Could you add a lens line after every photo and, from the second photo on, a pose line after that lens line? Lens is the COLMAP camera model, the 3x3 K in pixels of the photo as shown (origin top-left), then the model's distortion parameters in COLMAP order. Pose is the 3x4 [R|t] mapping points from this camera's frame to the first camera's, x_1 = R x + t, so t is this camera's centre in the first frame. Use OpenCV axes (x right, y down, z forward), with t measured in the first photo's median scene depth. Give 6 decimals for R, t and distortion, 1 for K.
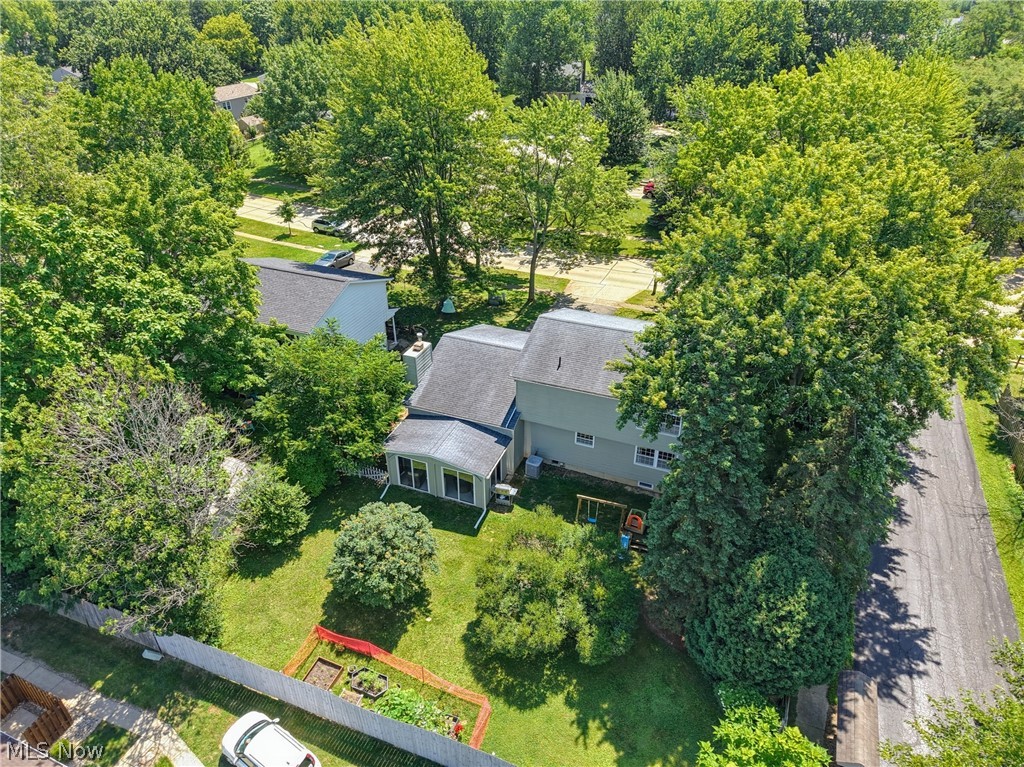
lens RADIAL K [[698.2, 0, 512.0], [0, 698.2, 383.5], [0, 0, 1]] dist [0.020145, -0.021352]
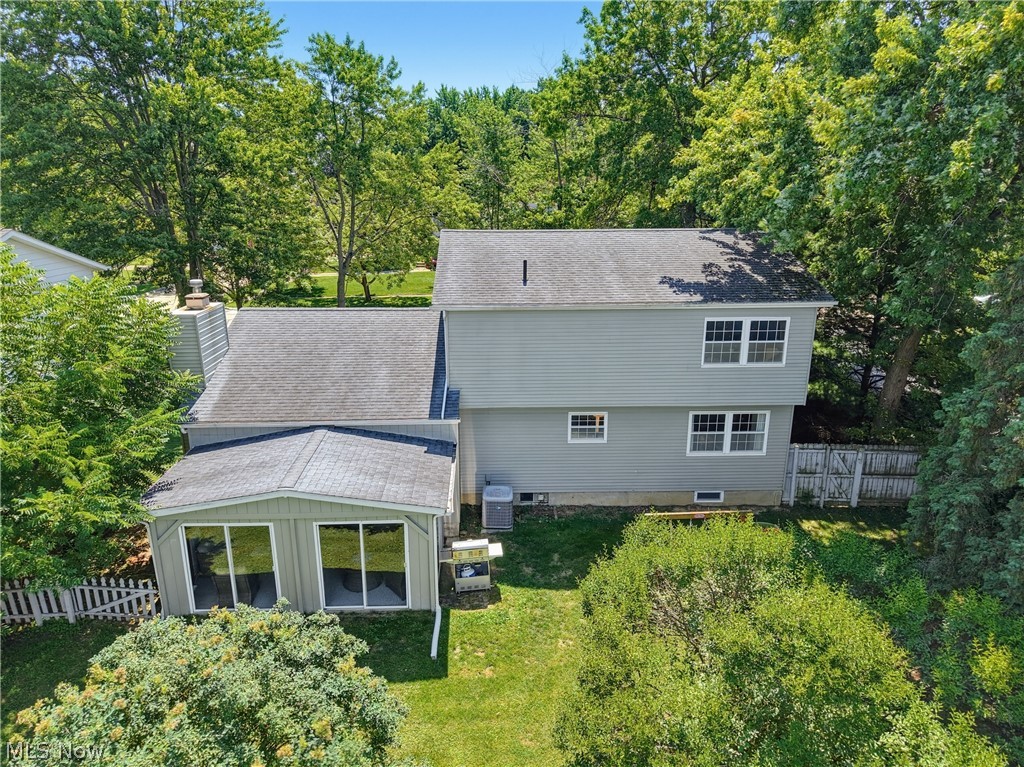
lens RADIAL K [[686.1, 0, 512.0], [0, 686.1, 383.5], [0, 0, 1]] dist [0.027077, -0.059833]
pose [[0.910942, -0.110479, 0.397465, -0.162267], [0.211949, 0.951926, -0.221165, 0.172966], [-0.353923, 0.285711, 0.890566, 0.668701]]
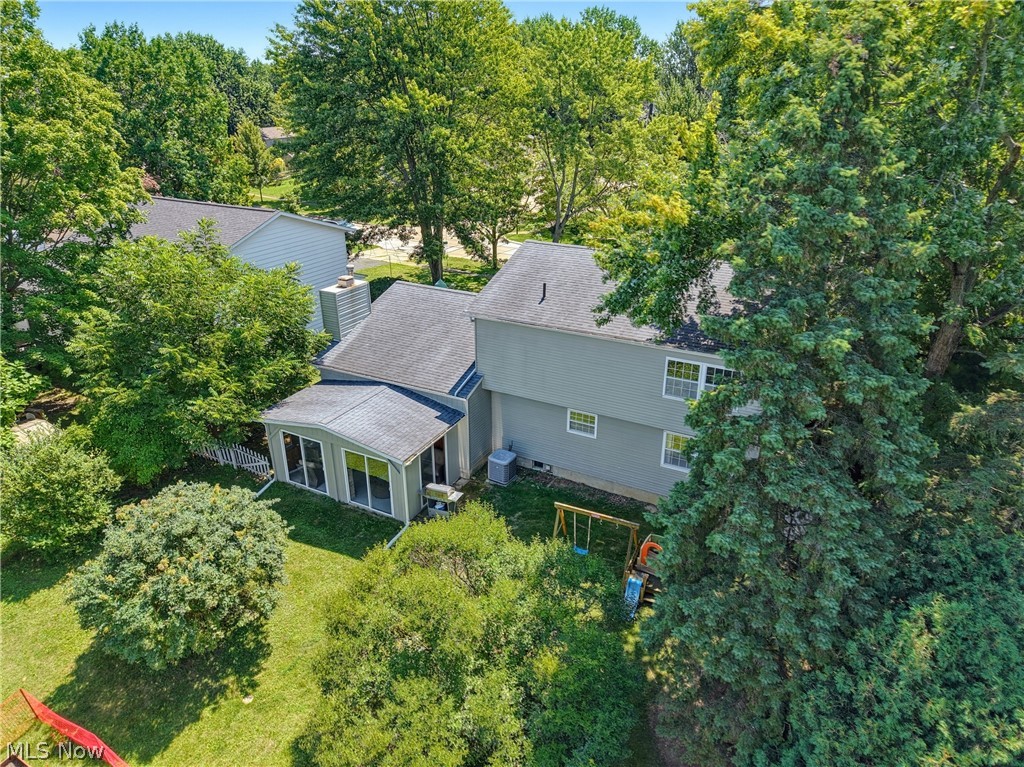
lens RADIAL K [[694.5, 0, 512.0], [0, 694.5, 383.5], [0, 0, 1]] dist [0.003985, 0.008758]
pose [[0.993404, 0.044566, -0.105651, 0.124200], [-0.058293, 0.989716, -0.130629, 0.151110], [0.098743, 0.135926, 0.985786, 0.450763]]
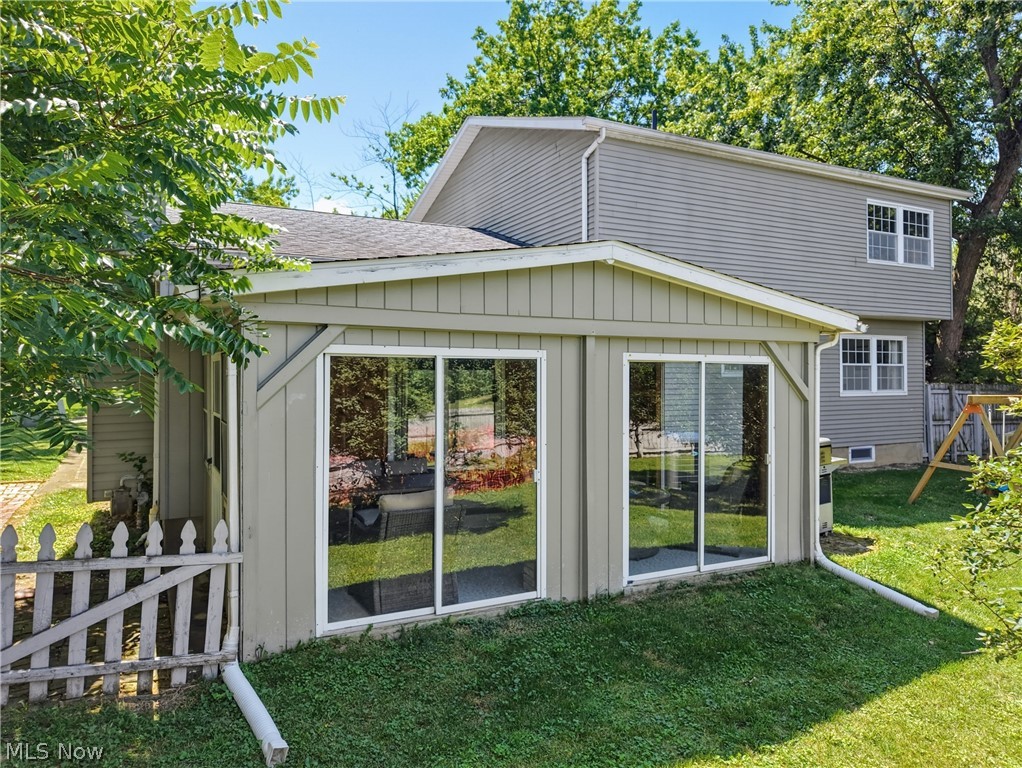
lens RADIAL K [[696.8, 0, 511.0], [0, 696.8, 384.0], [0, 0, 1]] dist [0.020145, -0.021352]
pose [[0.649571, -0.006602, 0.760272, -0.278357], [0.396134, 0.856449, -0.331017, 0.191868], [-0.648949, 0.516189, 0.558940, 1.040104]]
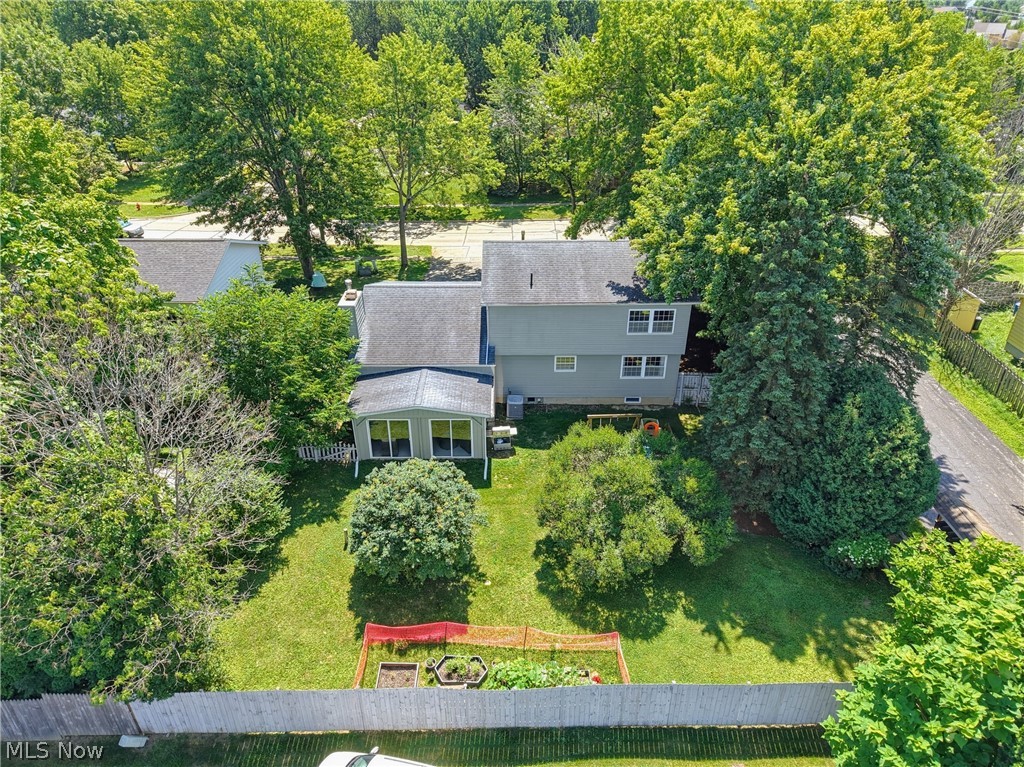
lens RADIAL K [[698.2, 0, 512.0], [0, 698.2, 383.5], [0, 0, 1]] dist [0.020145, -0.021352]
pose [[0.924053, -0.182314, 0.335988, -0.316729], [0.196388, 0.980493, -0.008081, 0.116709], [-0.327961, 0.073451, 0.941832, 0.197883]]
